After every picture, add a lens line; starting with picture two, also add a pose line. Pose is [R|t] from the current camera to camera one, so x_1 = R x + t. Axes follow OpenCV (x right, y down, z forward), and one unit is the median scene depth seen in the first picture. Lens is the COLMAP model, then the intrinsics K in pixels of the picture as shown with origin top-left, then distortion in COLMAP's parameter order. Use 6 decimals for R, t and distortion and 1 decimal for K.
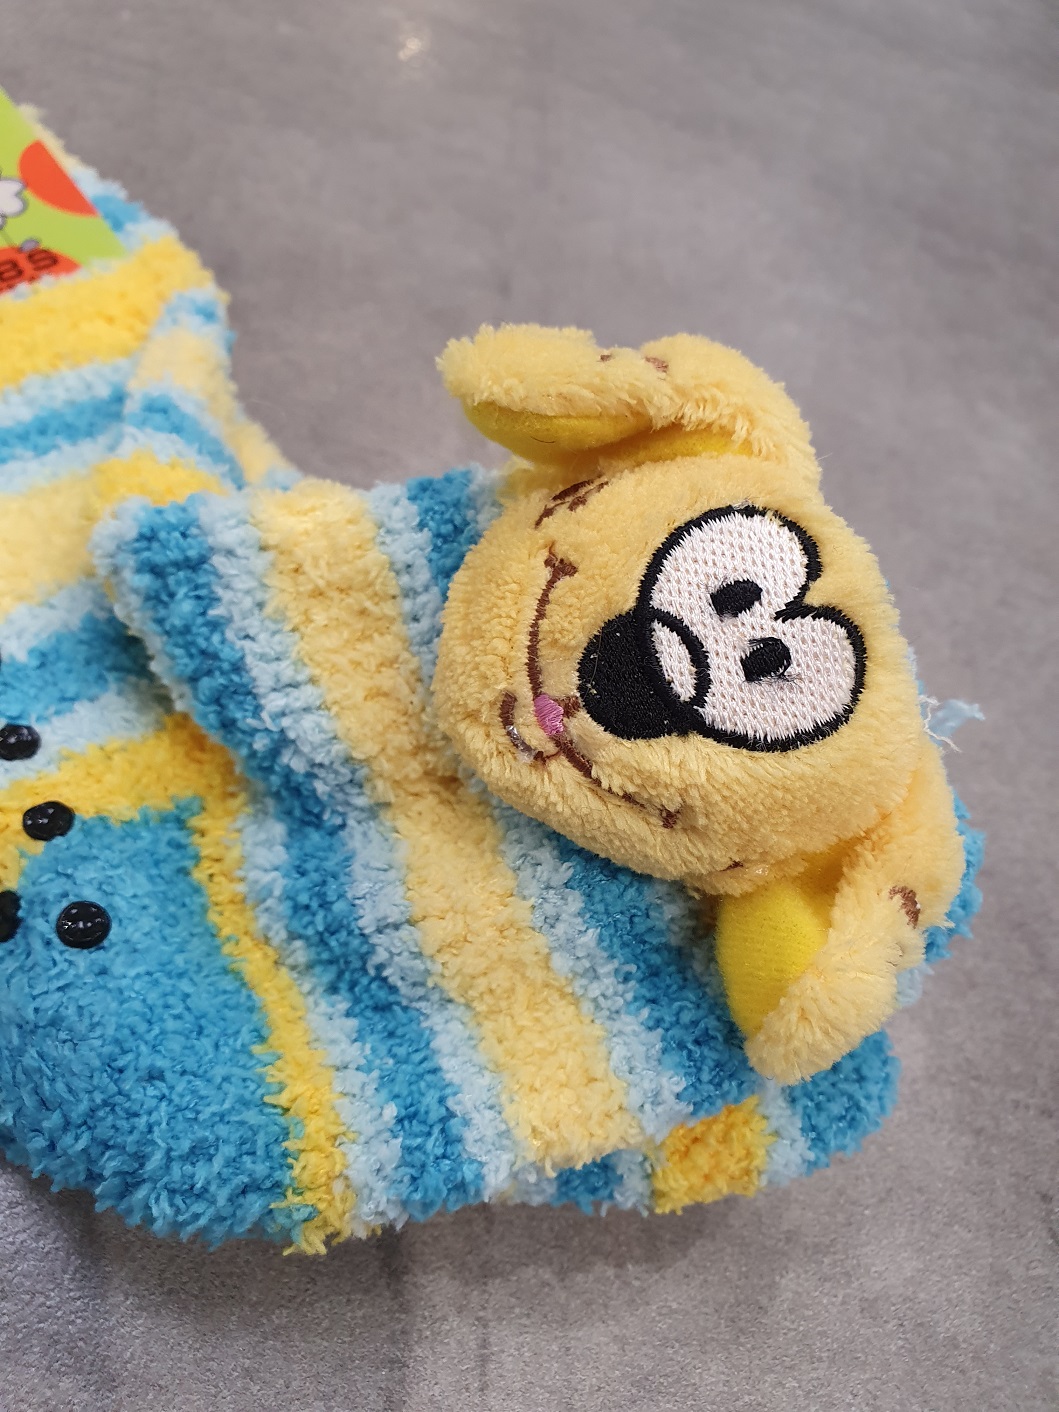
lens RADIAL K [[1049.4, 0, 527.6], [0, 1049.4, 754.8], [0, 0, 1]] dist [-0.046321, 0.043610]
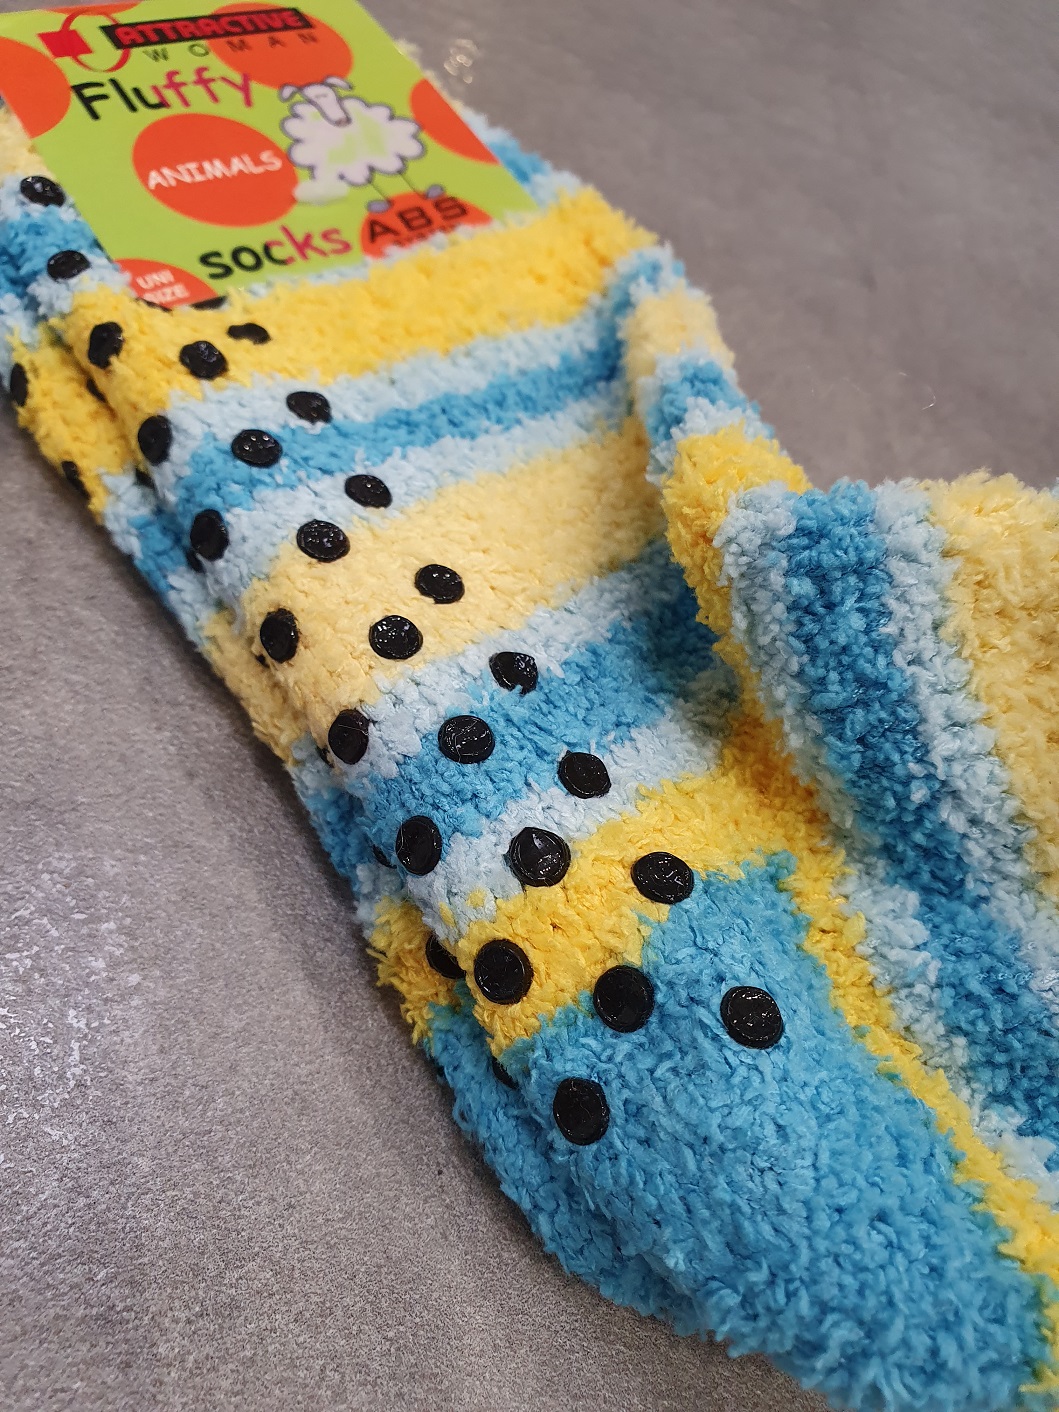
lens RADIAL K [[1049.4, 0, 527.6], [0, 1049.4, 754.8], [0, 0, 1]] dist [-0.046321, 0.043610]
pose [[0.998855, 0.046698, 0.010432, -0.608649], [-0.046584, 0.998854, -0.010960, -0.018583], [-0.010931, 0.010461, 0.999886, 0.201719]]
